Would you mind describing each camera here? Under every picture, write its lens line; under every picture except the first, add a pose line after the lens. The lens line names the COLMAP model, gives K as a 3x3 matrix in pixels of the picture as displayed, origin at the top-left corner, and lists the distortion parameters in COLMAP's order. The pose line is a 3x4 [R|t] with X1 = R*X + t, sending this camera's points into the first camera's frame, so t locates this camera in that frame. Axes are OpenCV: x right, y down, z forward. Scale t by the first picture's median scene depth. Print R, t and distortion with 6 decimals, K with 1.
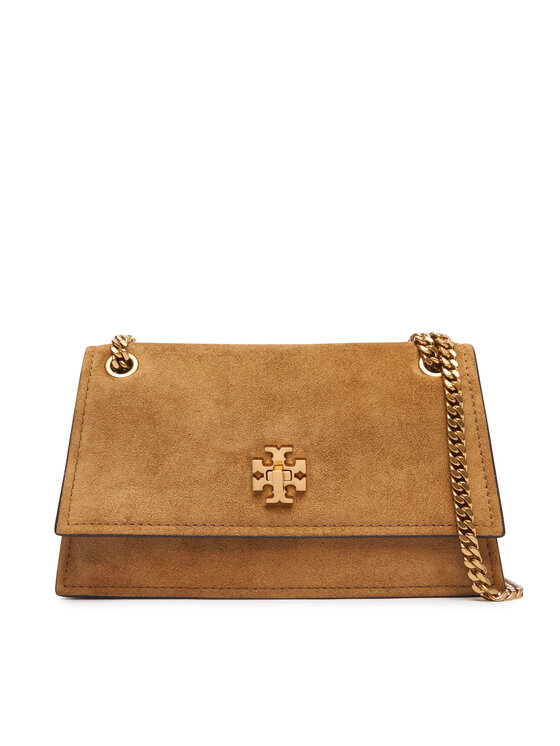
lens RADIAL K [[720.8, 0, 279.9], [0, 720.8, 407.0], [0, 0, 1]] dist [-0.054003, -0.000424]
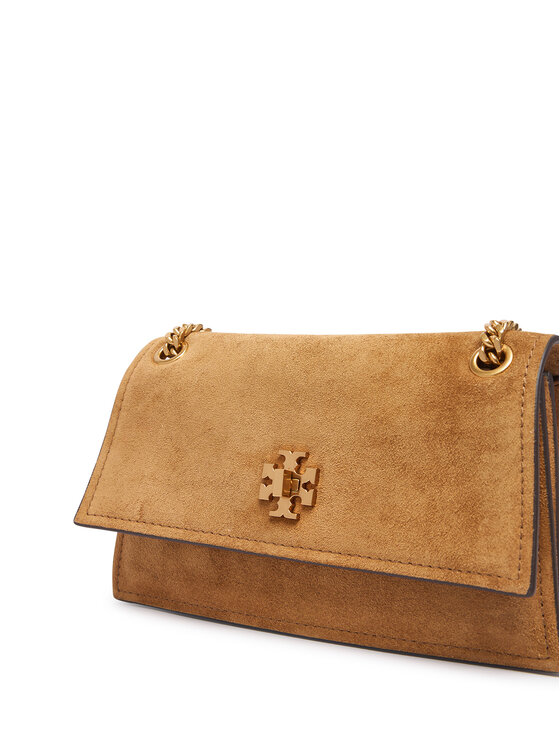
lens RADIAL K [[984.8, 0, 280.0], [0, 984.8, 373.0], [0, 0, 1]] dist [-0.016194, -0.019056]
pose [[0.858352, 0.039769, -0.511518, 0.568130], [-0.063044, 0.997611, -0.028230, -0.001869], [0.509174, 0.056479, 0.858808, 0.002465]]
